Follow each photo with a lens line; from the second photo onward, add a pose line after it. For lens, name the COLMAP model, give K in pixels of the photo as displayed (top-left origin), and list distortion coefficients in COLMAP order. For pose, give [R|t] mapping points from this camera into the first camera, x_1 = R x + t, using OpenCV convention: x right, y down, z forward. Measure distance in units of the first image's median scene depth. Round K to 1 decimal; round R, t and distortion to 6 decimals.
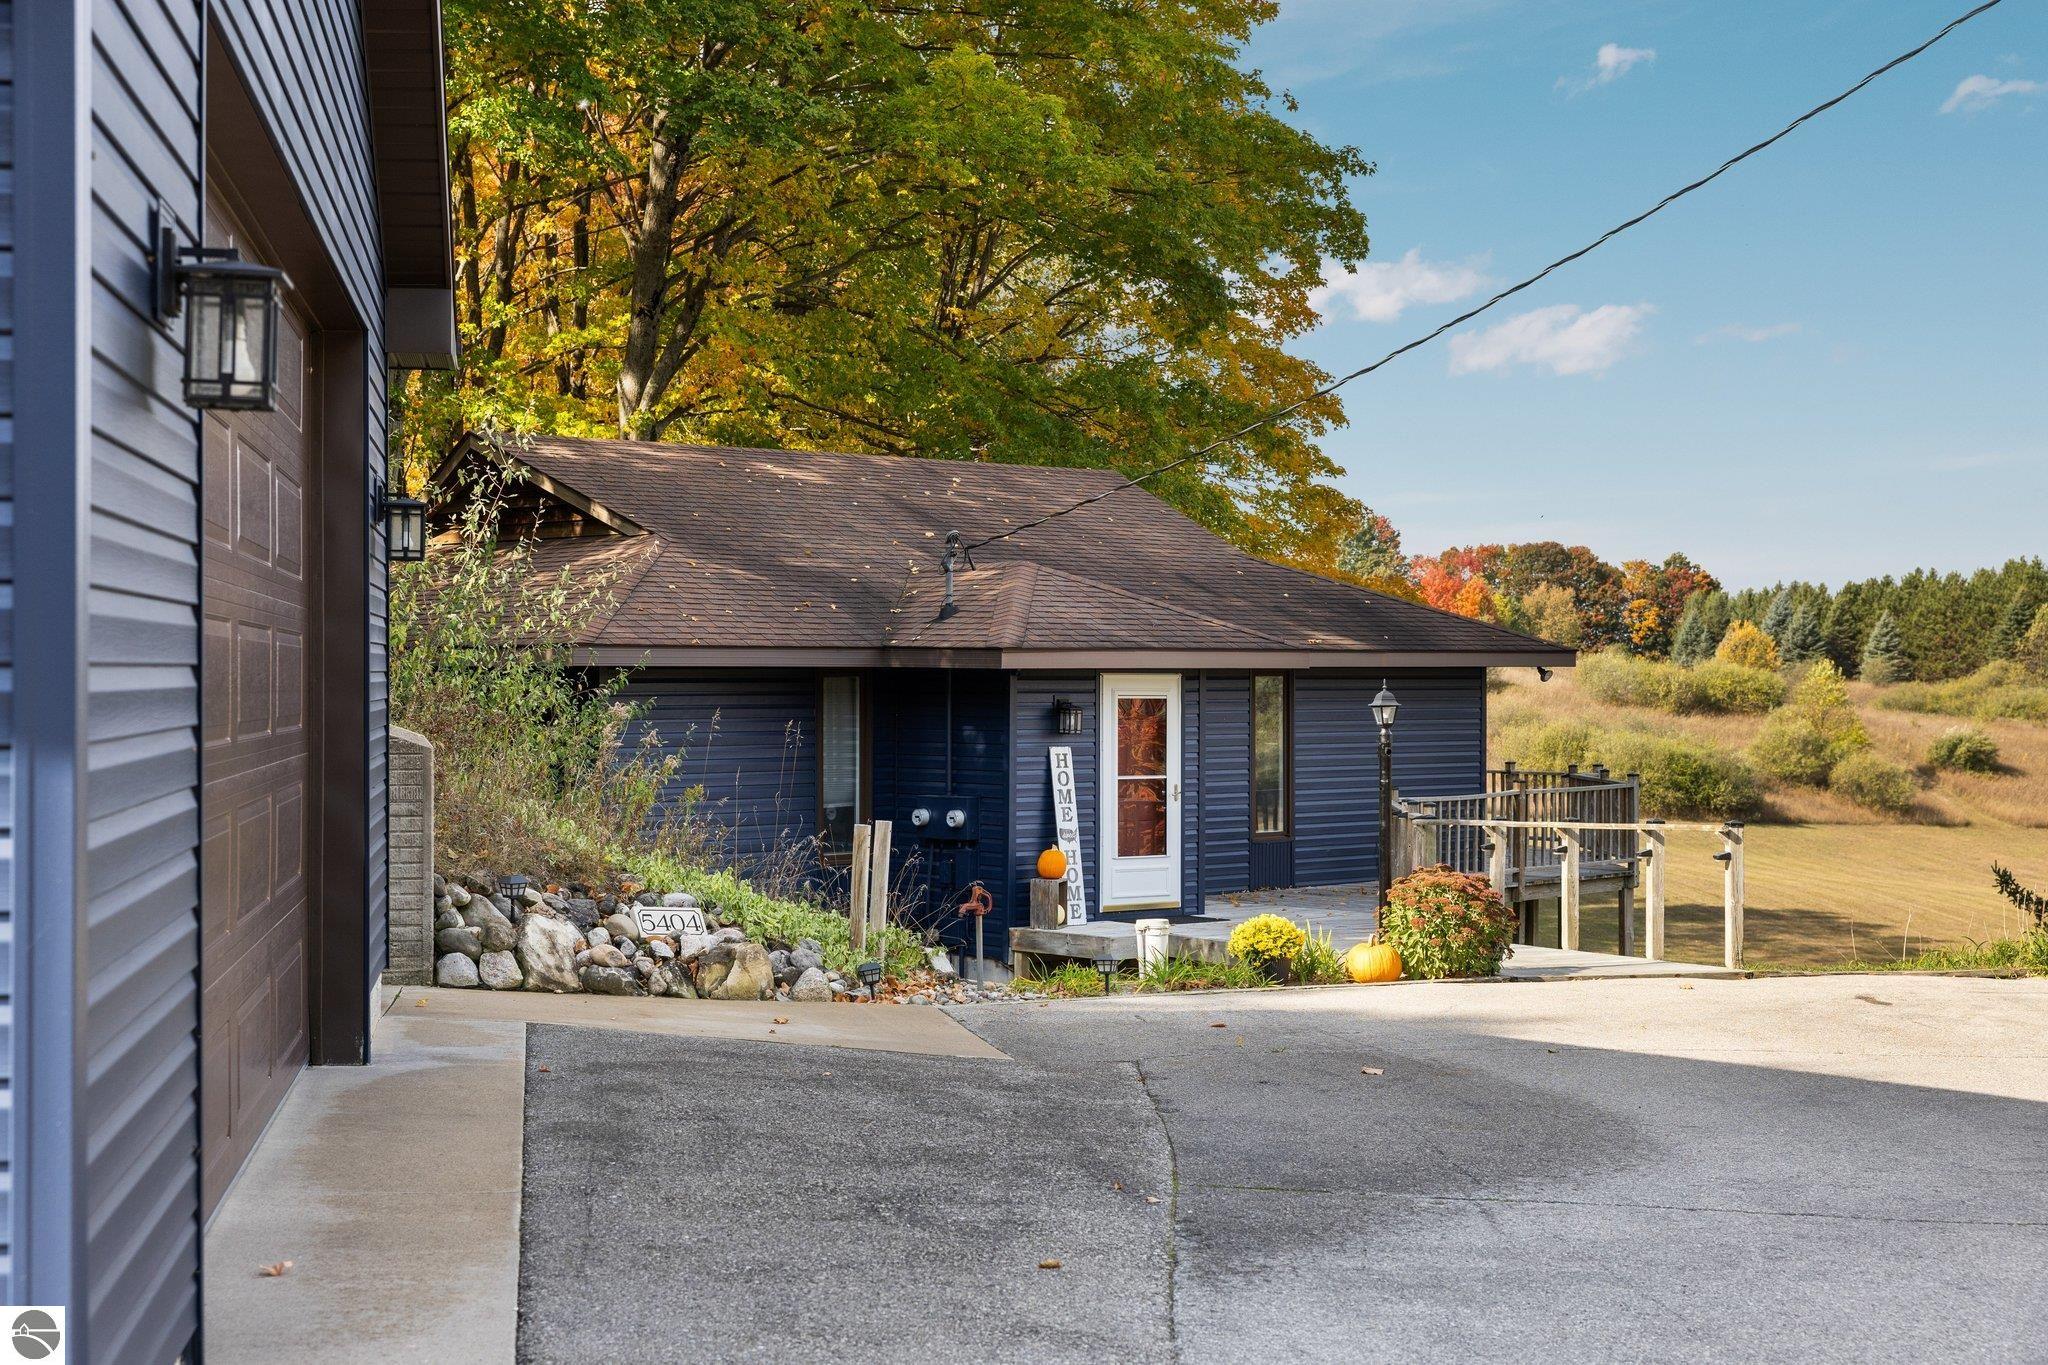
lens RADIAL K [[2942.0, 0, 1023.8], [0, 2942.0, 675.1], [0, 0, 1]] dist [-0.061728, 0.000000]
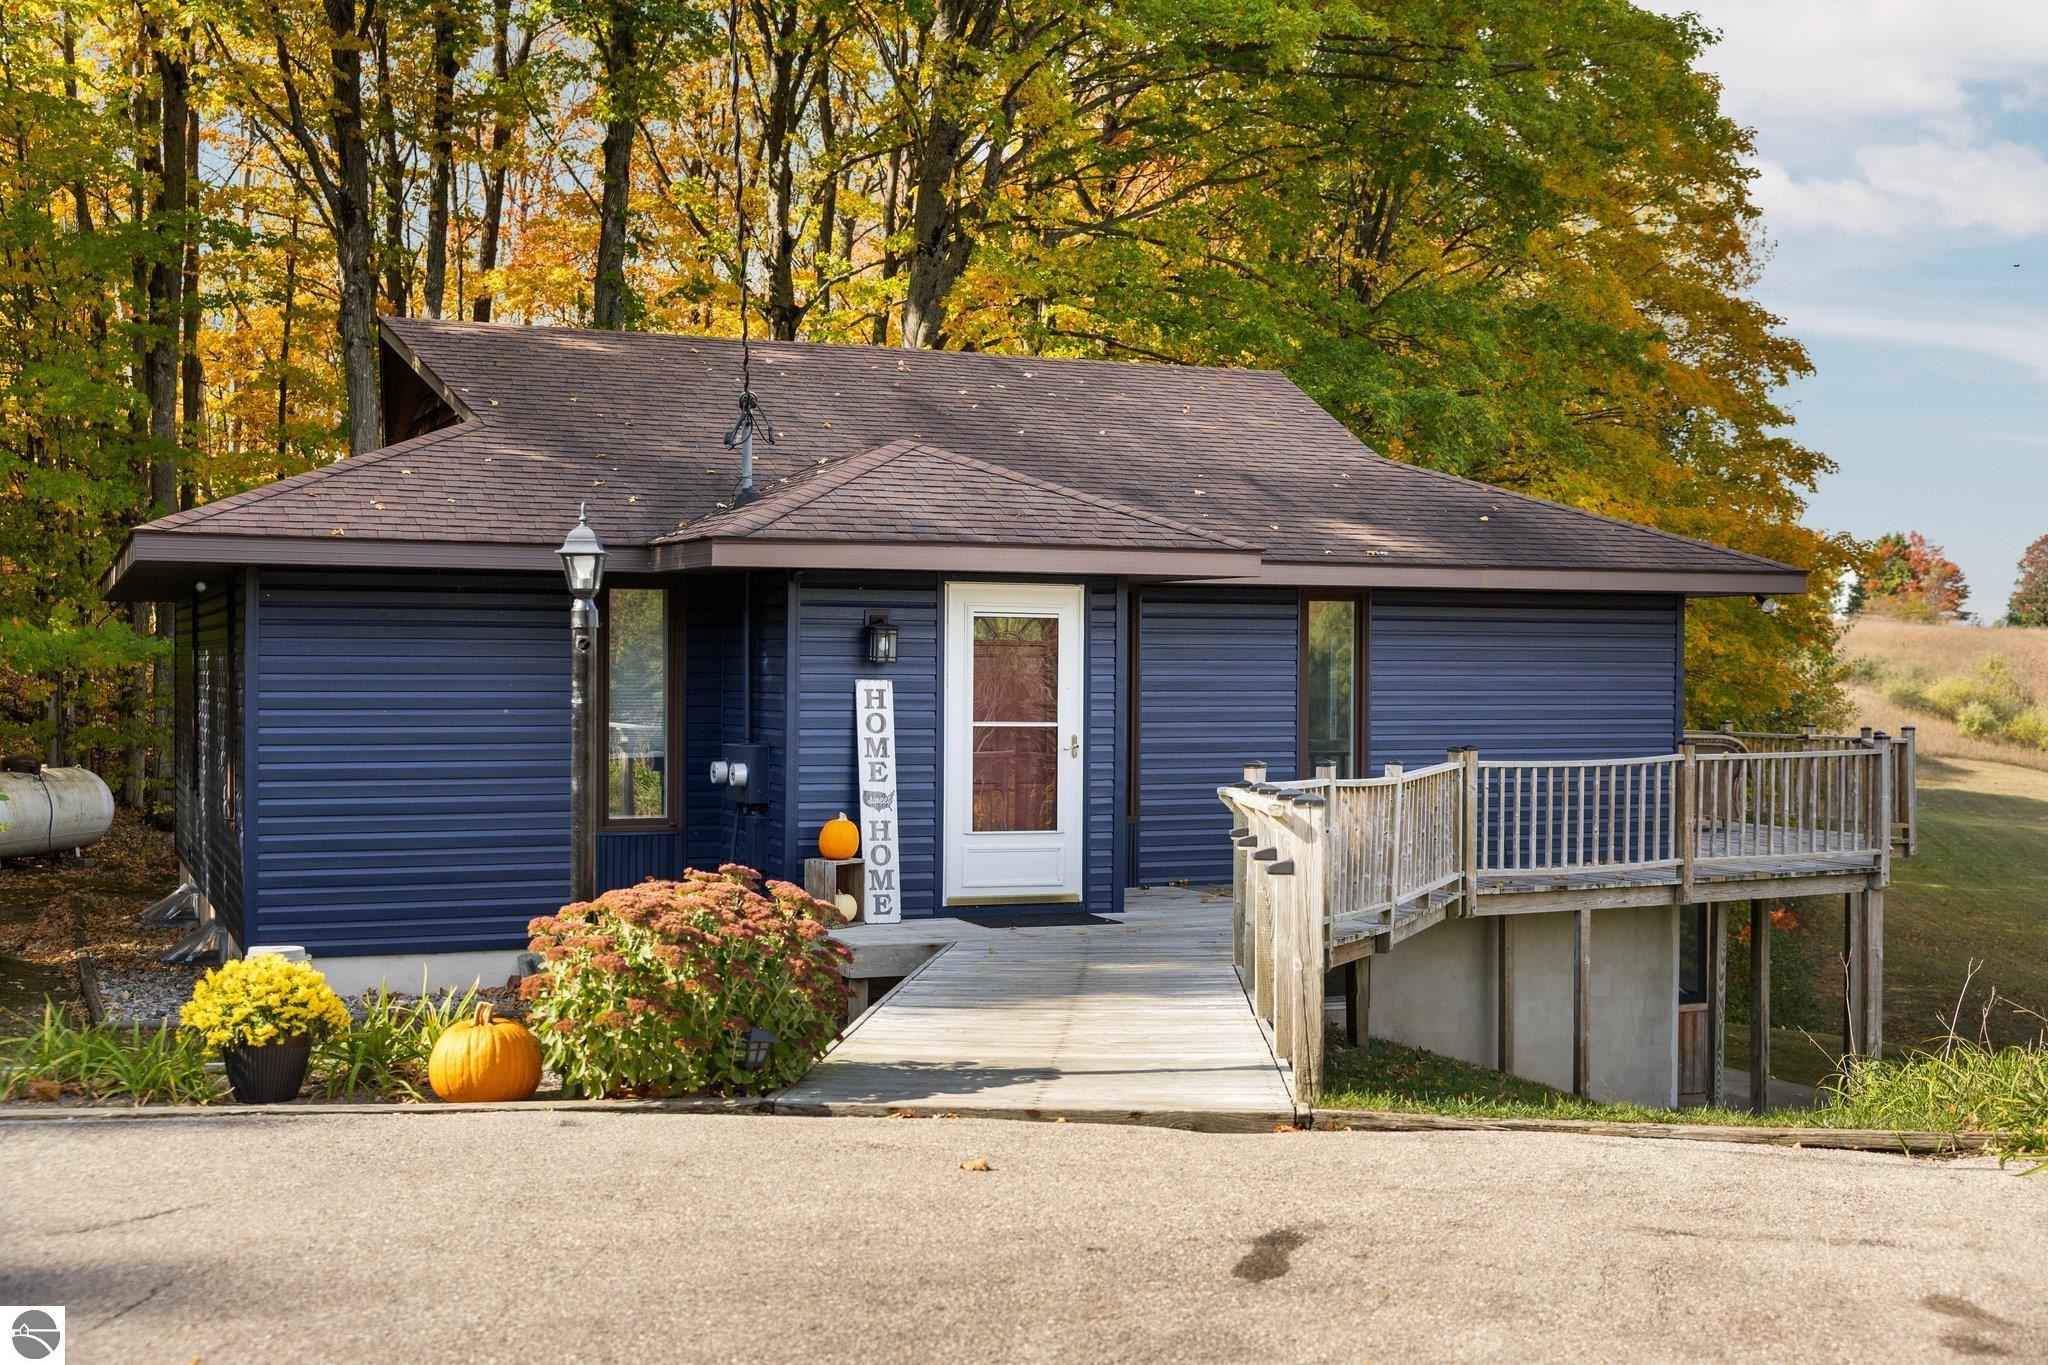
lens RADIAL K [[2361.9, 0, 1023.3], [0, 2361.9, 697.7], [0, 0, 1]] dist [-0.015562, 0.000000]
pose [[0.950179, 0.007662, -0.311609, 0.232445], [-0.003933, 0.999913, 0.012594, 0.021311], [0.311679, -0.010741, 0.950127, 0.451410]]
